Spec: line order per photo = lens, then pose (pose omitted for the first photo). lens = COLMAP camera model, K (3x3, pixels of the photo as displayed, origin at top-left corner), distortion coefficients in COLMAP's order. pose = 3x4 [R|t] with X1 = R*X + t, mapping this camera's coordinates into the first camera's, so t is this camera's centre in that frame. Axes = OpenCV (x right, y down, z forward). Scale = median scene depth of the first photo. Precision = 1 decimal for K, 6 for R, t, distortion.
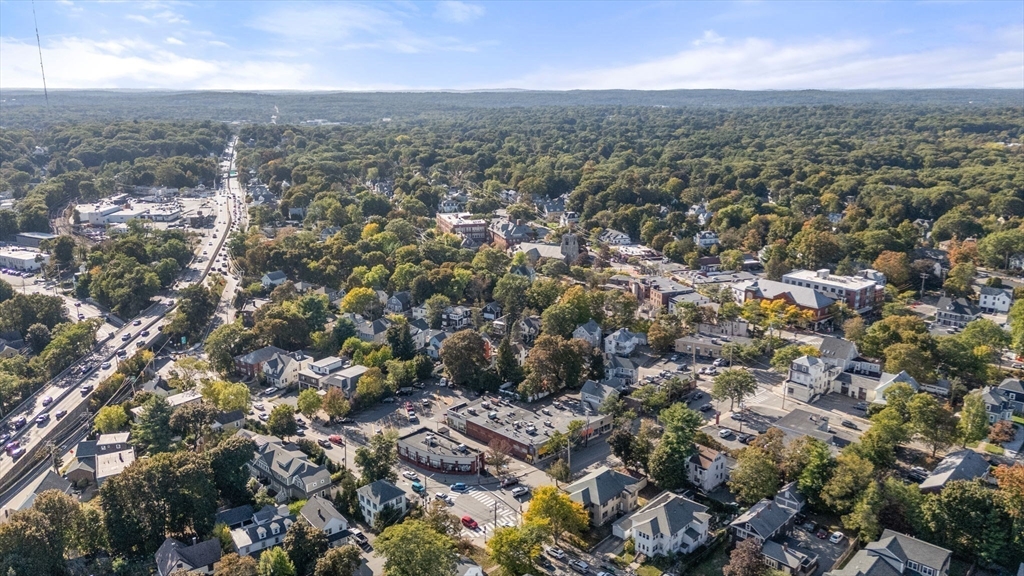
lens RADIAL K [[750.9, 0, 512.0], [0, 750.9, 288.0], [0, 0, 1]] dist [0.079975, -0.083198]
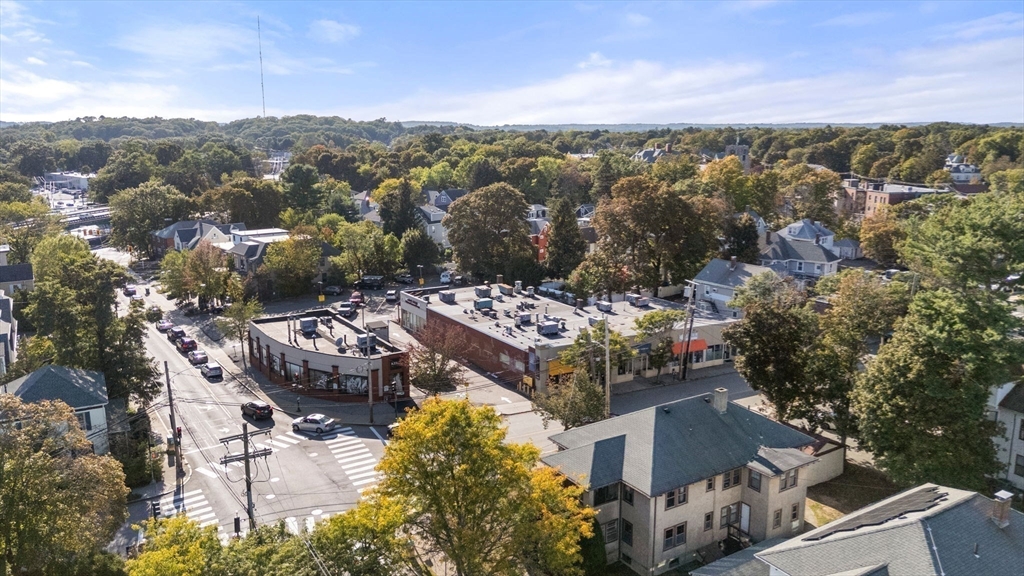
lens RADIAL K [[750.9, 0, 512.0], [0, 750.9, 288.0], [0, 0, 1]] dist [0.079975, -0.083198]
pose [[0.968204, 0.051207, -0.244865, 0.114191], [-0.062815, 0.997230, -0.039829, 0.198696], [0.242147, 0.053943, 0.968739, 0.631536]]
